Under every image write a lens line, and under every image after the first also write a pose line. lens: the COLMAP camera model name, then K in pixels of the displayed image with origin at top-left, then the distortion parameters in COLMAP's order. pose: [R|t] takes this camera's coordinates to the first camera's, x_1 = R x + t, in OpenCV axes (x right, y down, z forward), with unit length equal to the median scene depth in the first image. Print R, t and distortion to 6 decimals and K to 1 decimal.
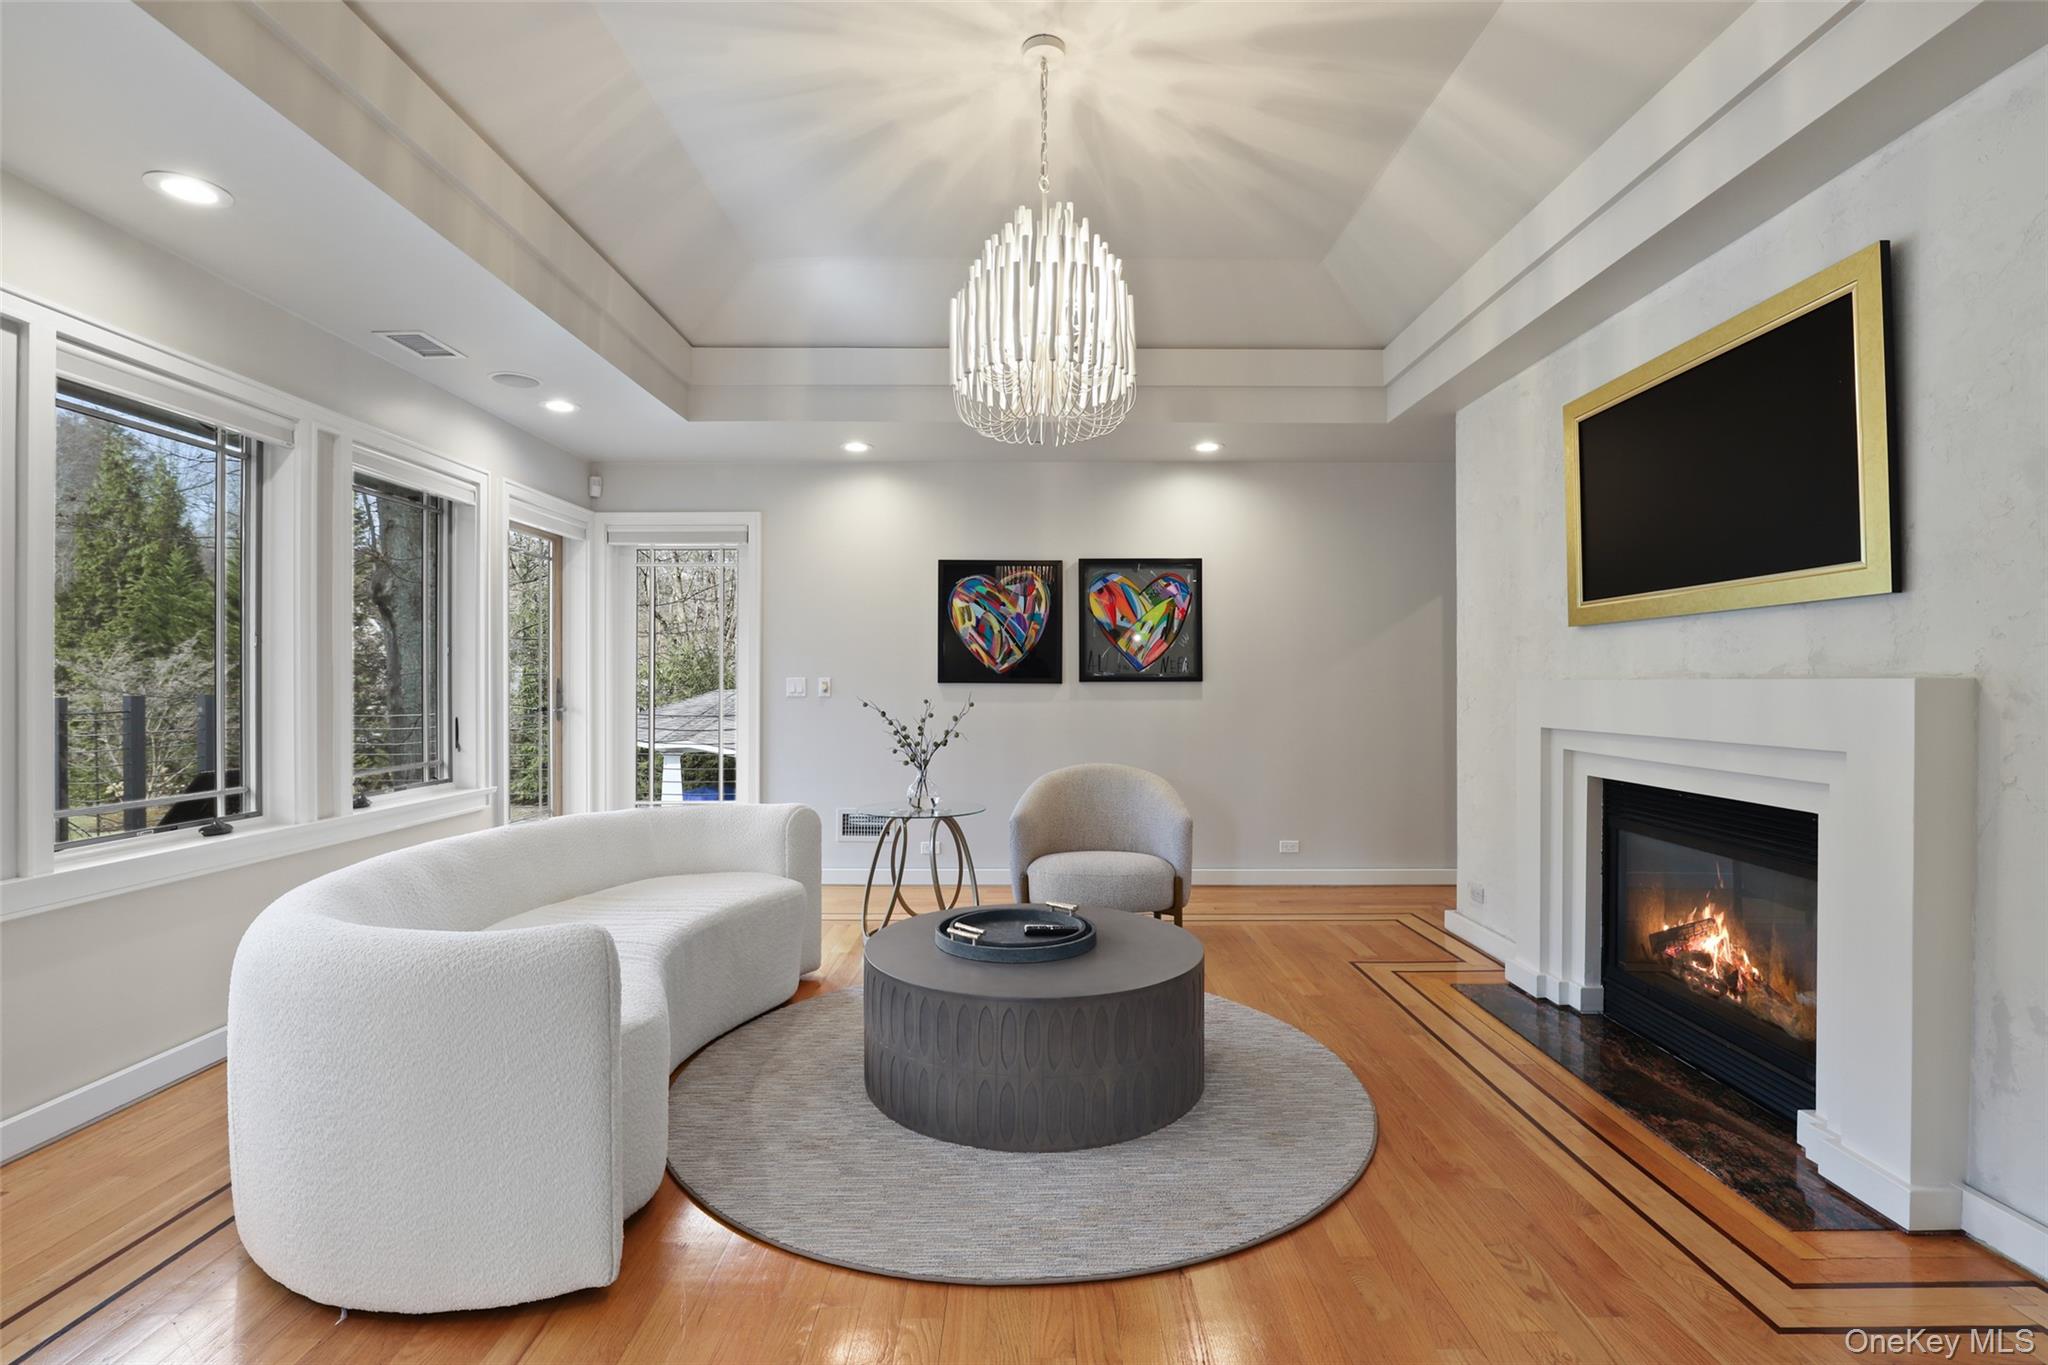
lens RADIAL K [[948.0, 0, 1026.6], [0, 948.0, 676.7], [0, 0, 1]] dist [-0.027127, 0.005097]
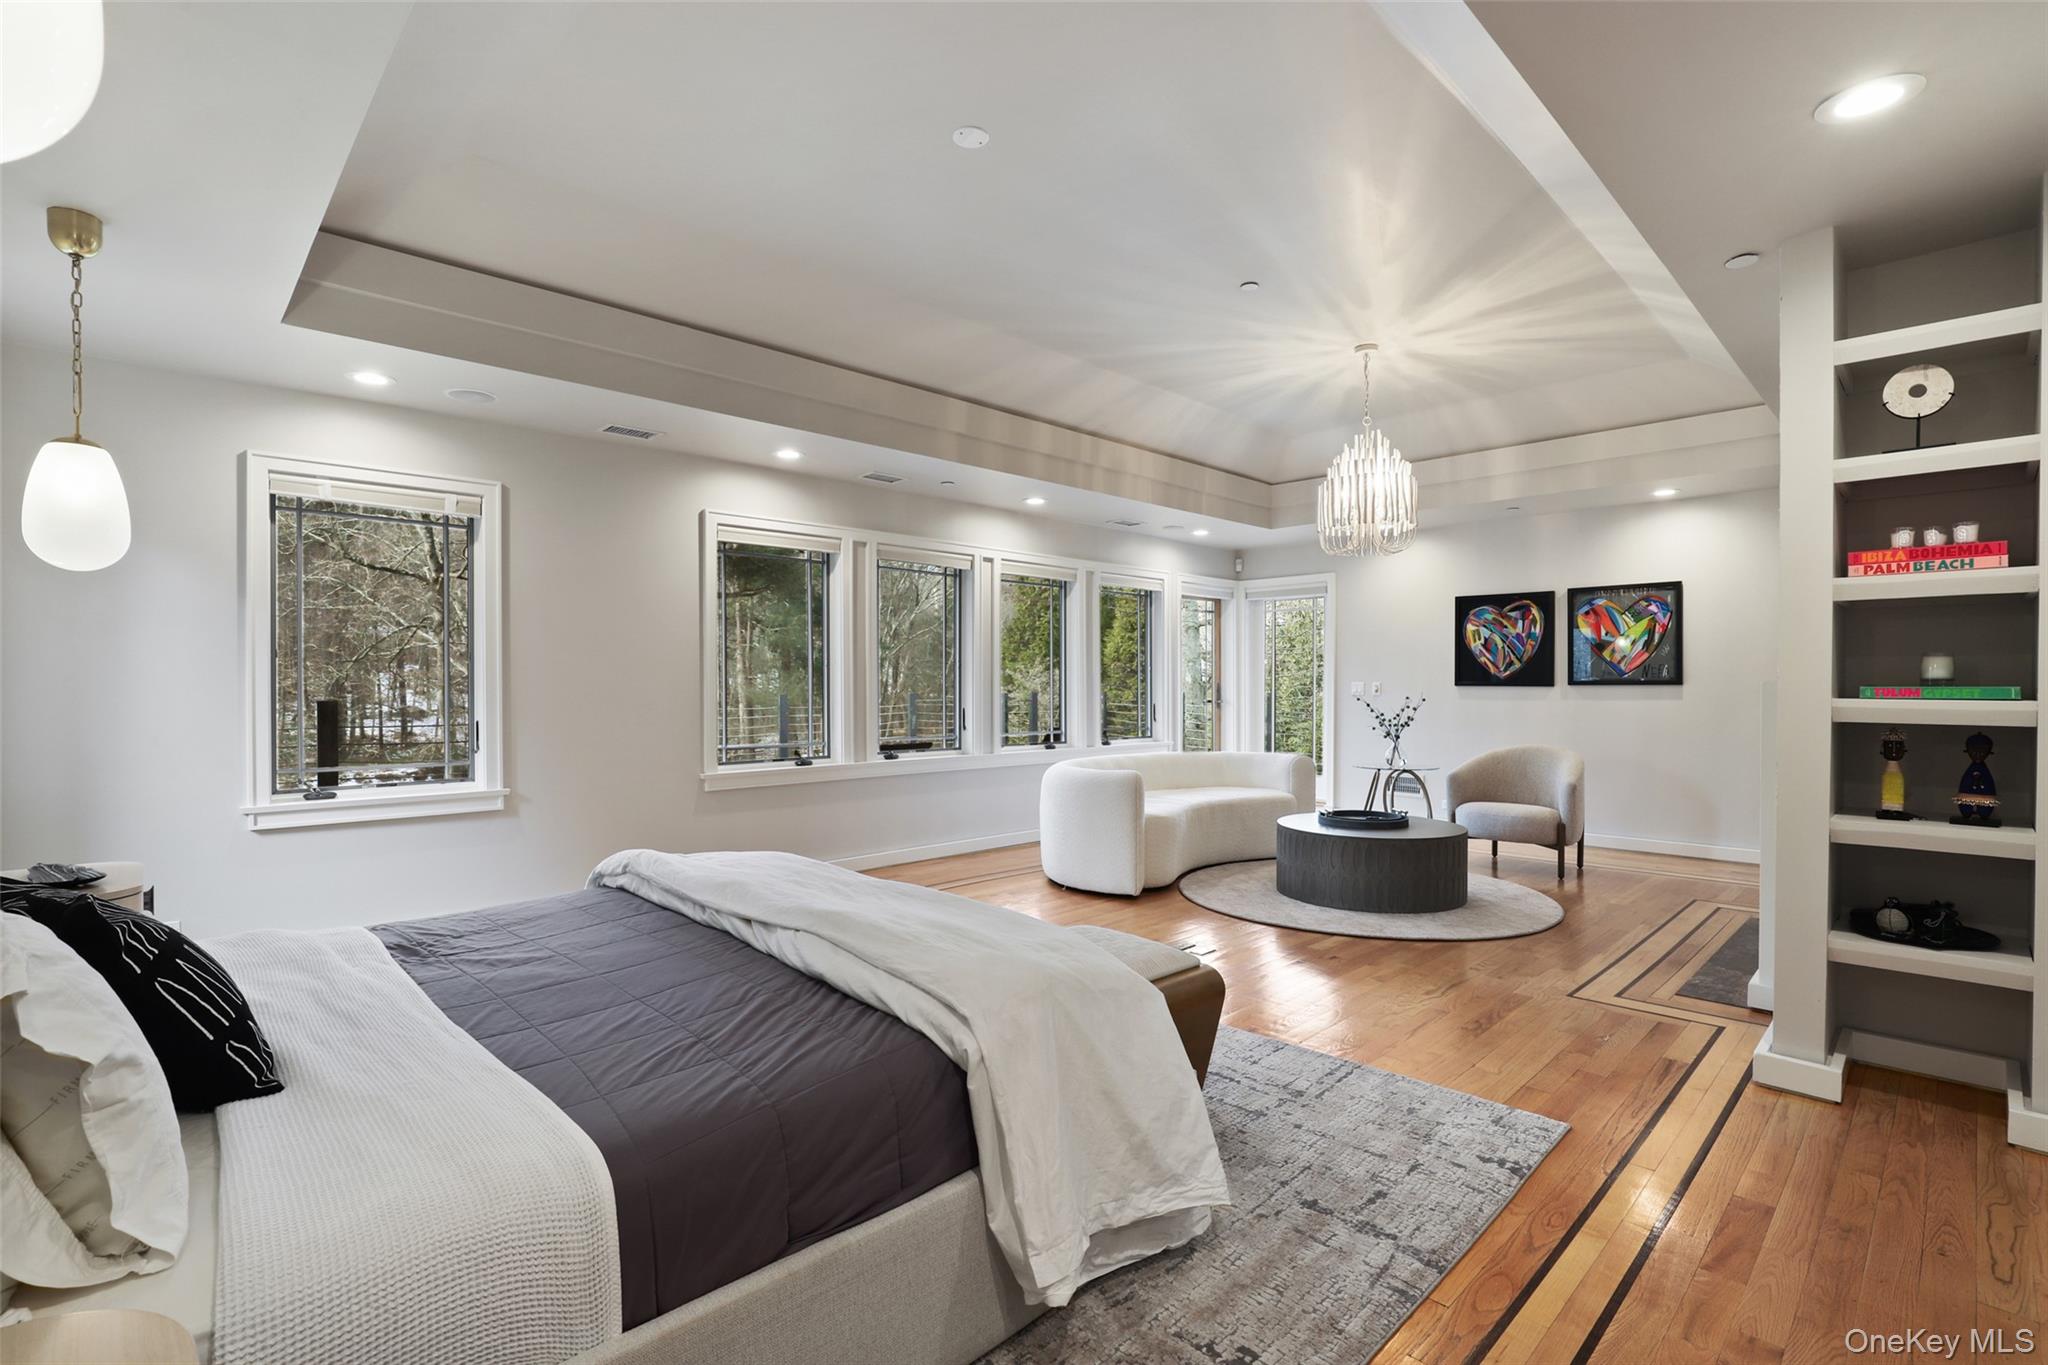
lens RADIAL K [[948.0, 0, 1010.1], [0, 948.0, 683.5], [0, 0, 1]] dist [-0.027127, 0.005097]
pose [[0.692556, -0.001673, -0.721362, 0.447343], [0.004583, 0.999987, 0.002081, -0.002769], [0.721350, -0.004747, 0.692555, -0.417972]]
